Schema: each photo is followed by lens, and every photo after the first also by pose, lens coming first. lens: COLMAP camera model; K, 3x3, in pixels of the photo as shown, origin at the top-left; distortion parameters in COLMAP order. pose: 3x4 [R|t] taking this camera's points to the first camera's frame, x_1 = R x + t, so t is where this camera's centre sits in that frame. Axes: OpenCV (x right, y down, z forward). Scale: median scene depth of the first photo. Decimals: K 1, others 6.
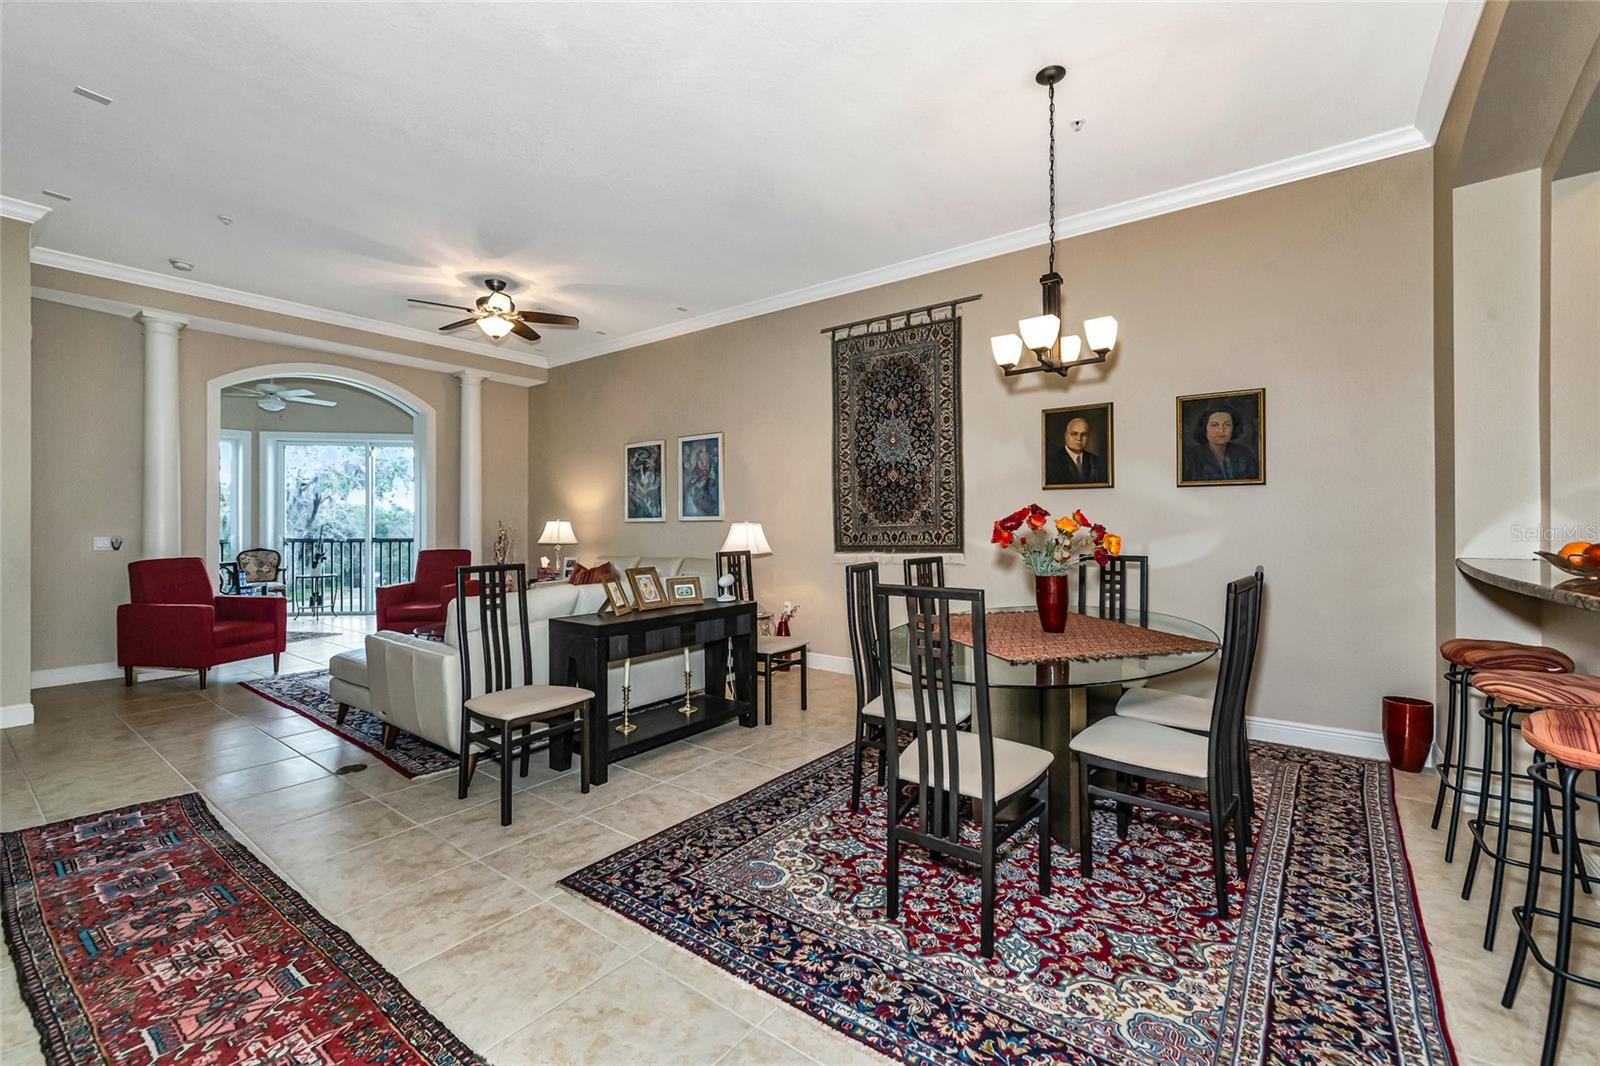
lens RADIAL K [[664.8, 0, 797.5], [0, 664.8, 536.1], [0, 0, 1]] dist [-0.004525, 0.000122]
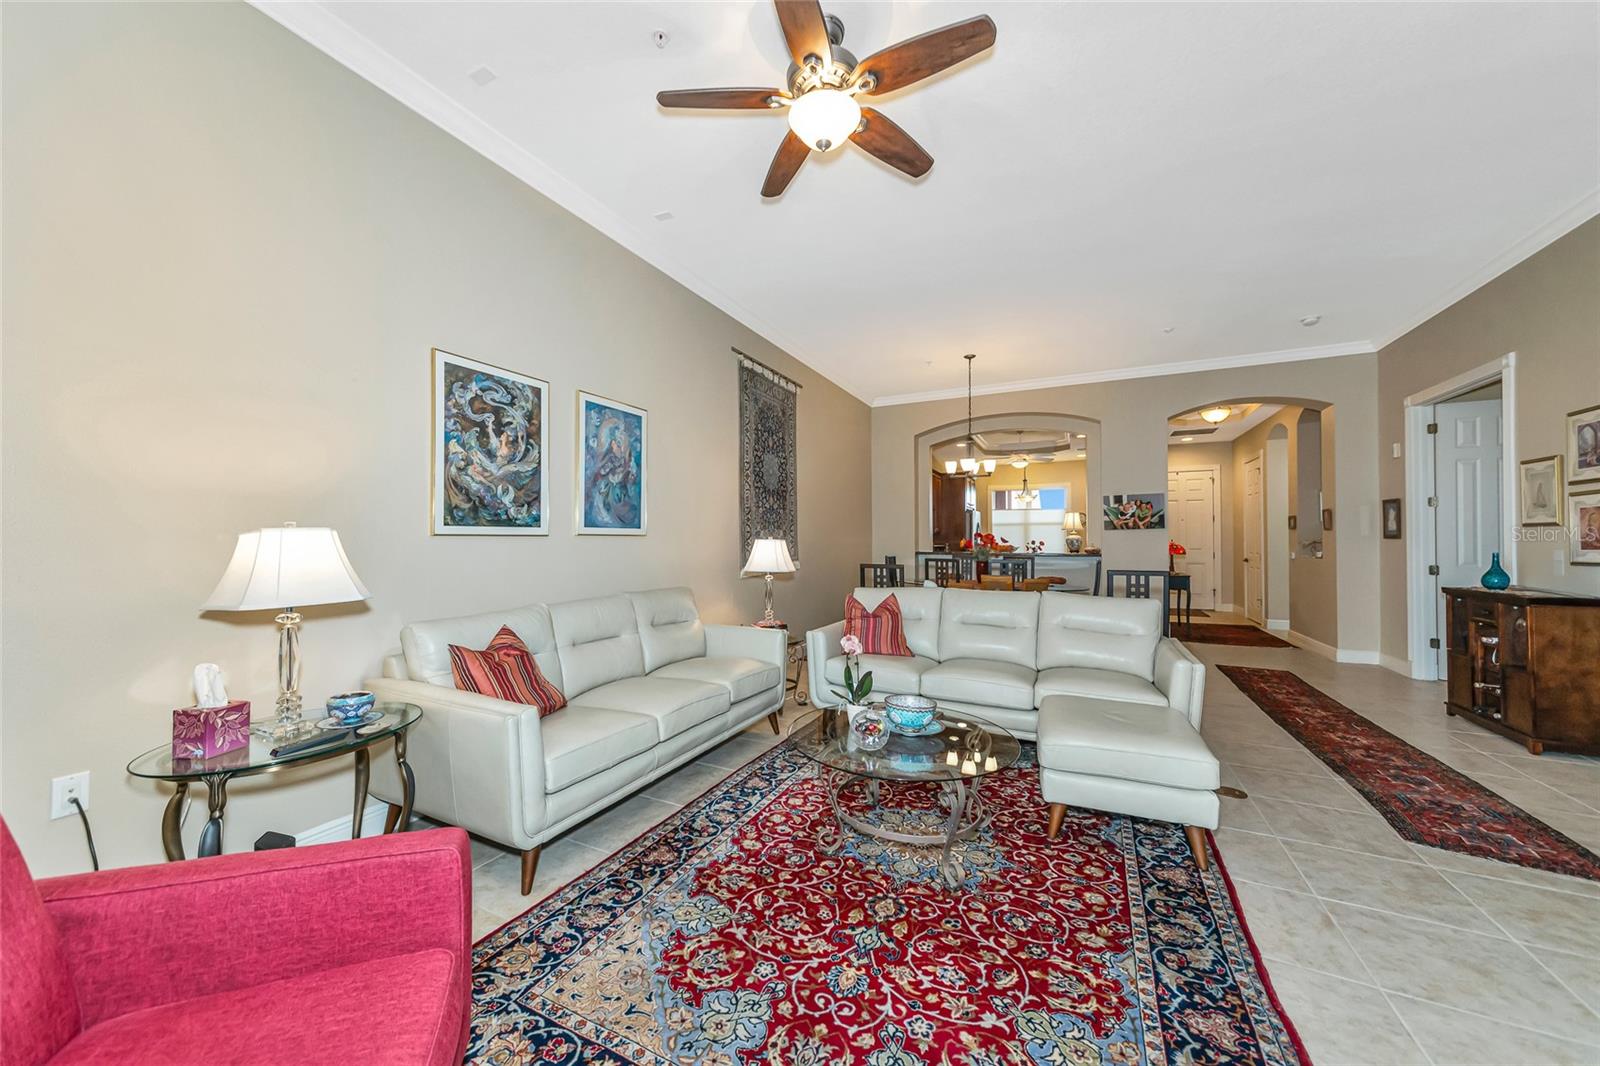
lens RADIAL K [[585.0, 0, 792.0], [0, 585.0, 535.2], [0, 0, 1]] dist [0.001083, 0.000245]
pose [[-0.187698, 0.010590, 0.982170, -0.897420], [0.015654, 0.999847, -0.007789, -0.018862], [-0.982102, 0.013913, -0.187835, 1.145126]]
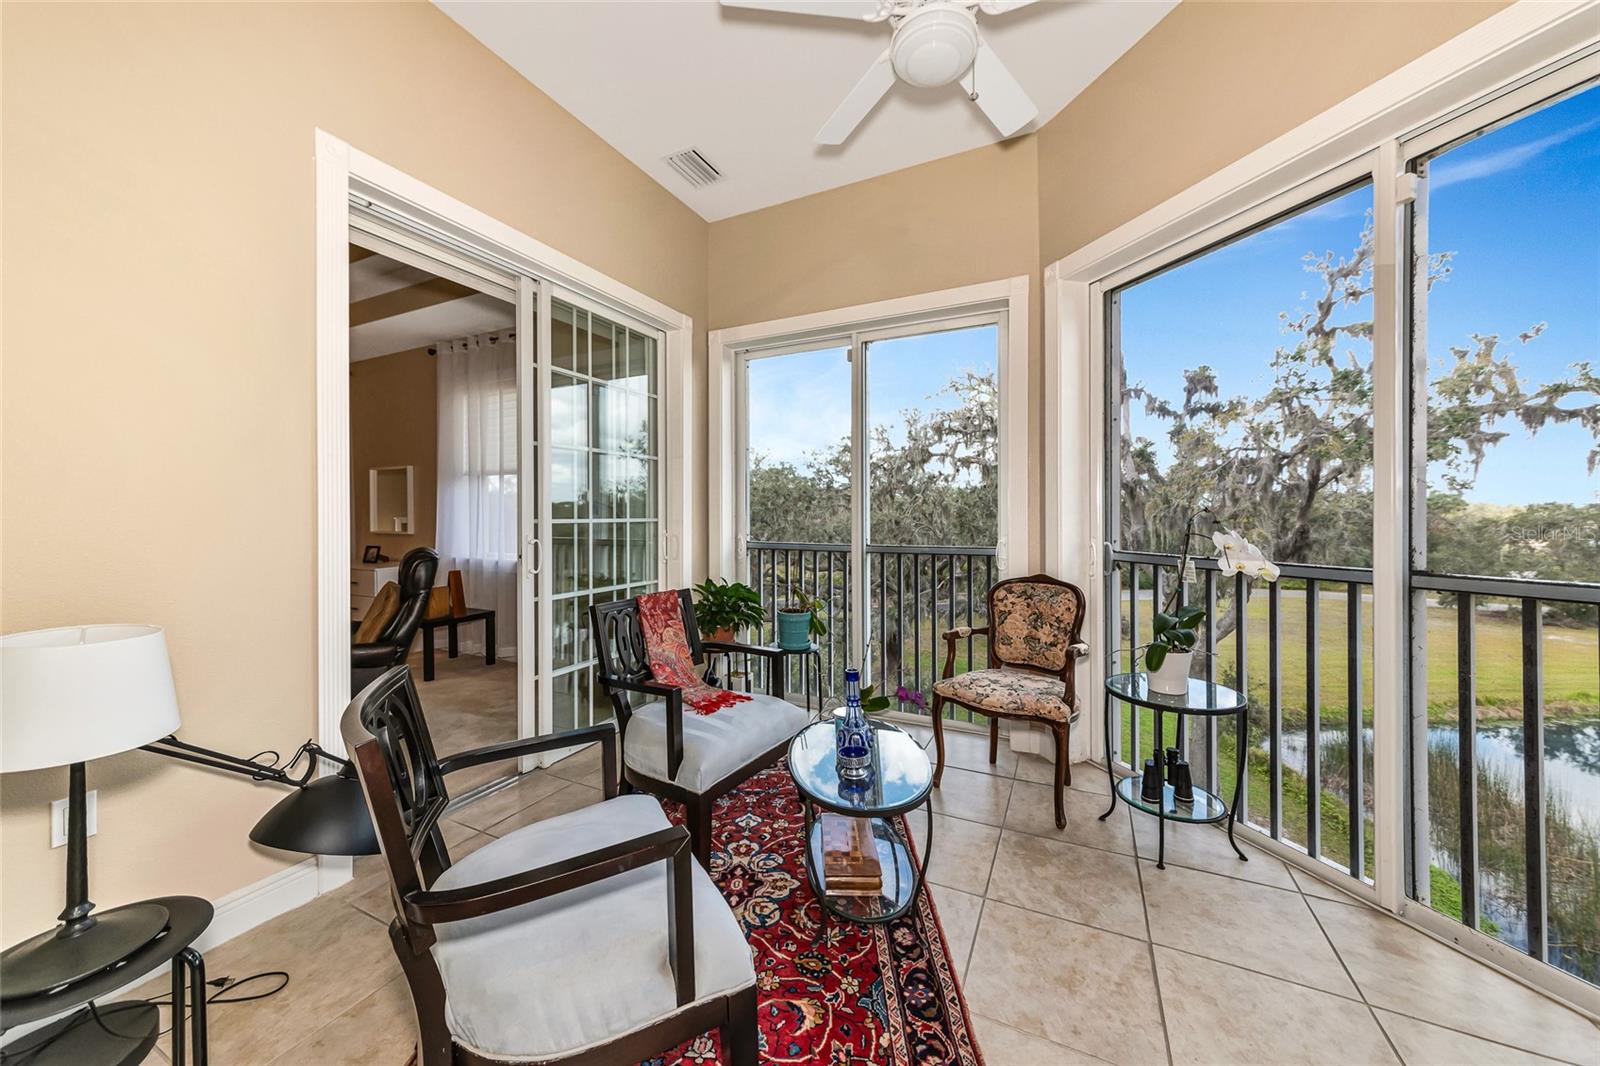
lens RADIAL K [[567.0, 0, 800.8], [0, 567.0, 516.3], [0, 0, 1]] dist [0.002277, 0.000089]
pose [[0.184648, 0.001577, -0.982803, -0.865186], [-0.014863, 0.999889, -0.001188, -0.021408], [0.982692, 0.014827, 0.184651, 1.339143]]
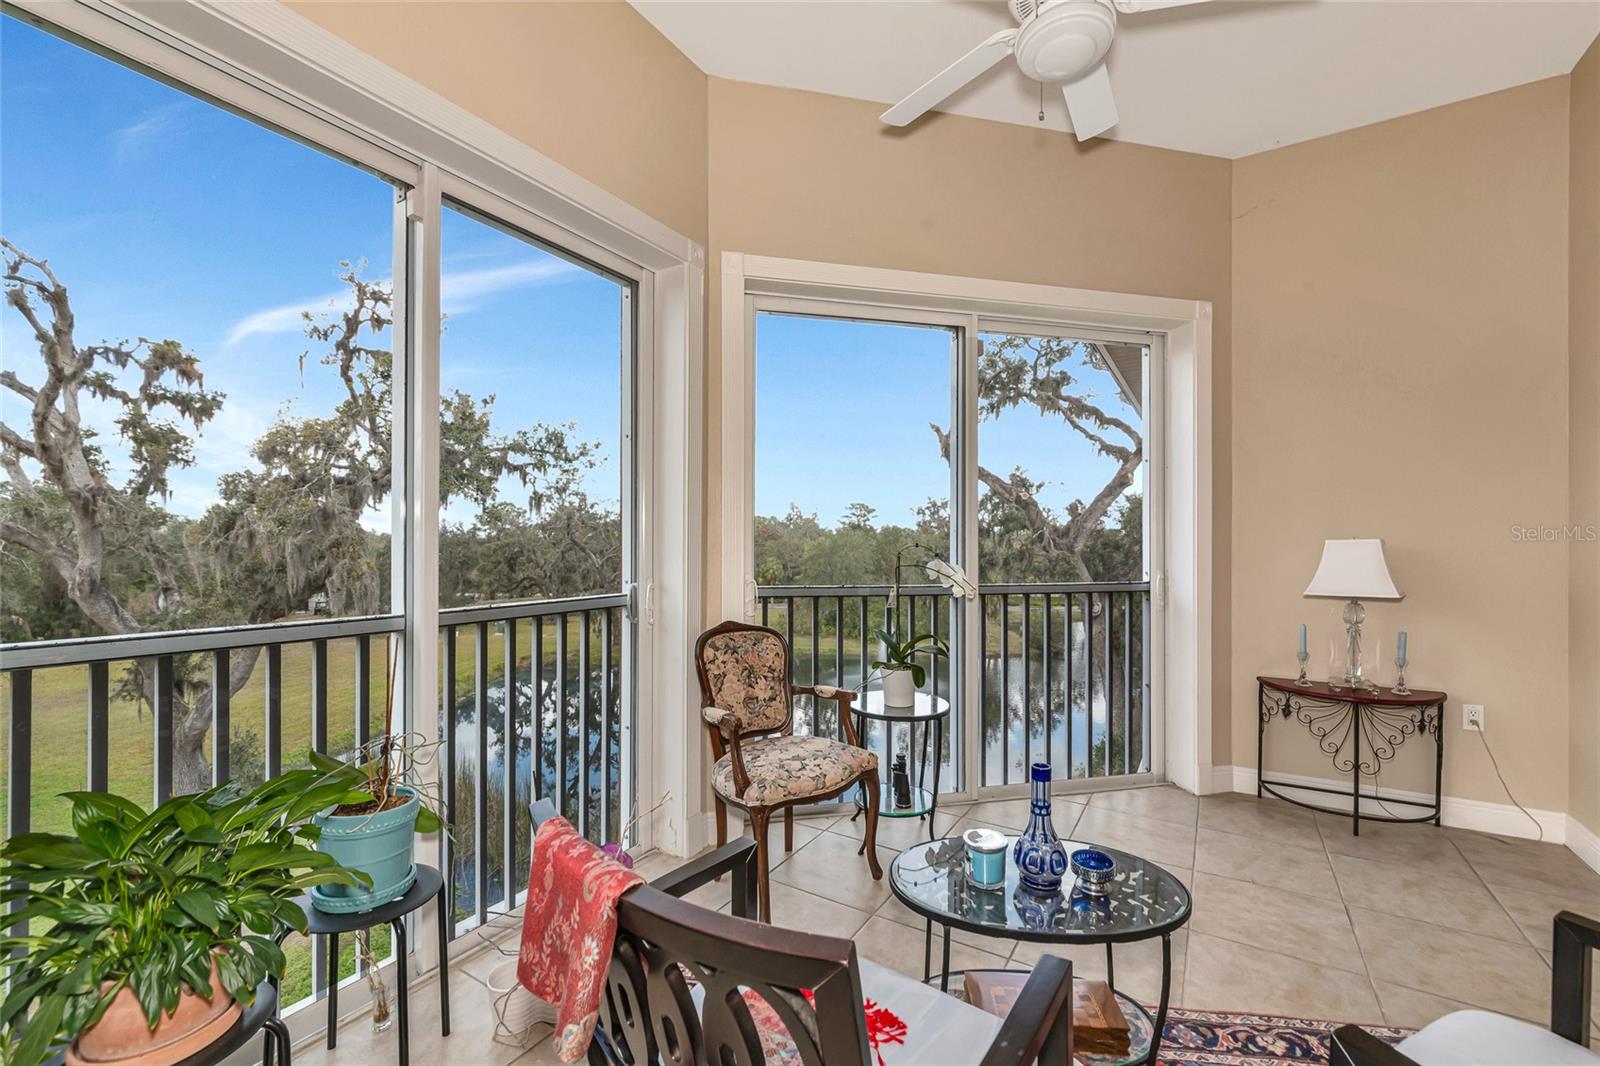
lens RADIAL K [[664.8, 0, 797.5], [0, 664.8, 536.1], [0, 0, 1]] dist [-0.004525, 0.000122]
pose [[0.996611, 0.005187, 0.082098, -1.340621], [-0.002991, 0.999635, -0.026846, -0.023129], [-0.082208, 0.026509, 0.996263, 1.139839]]
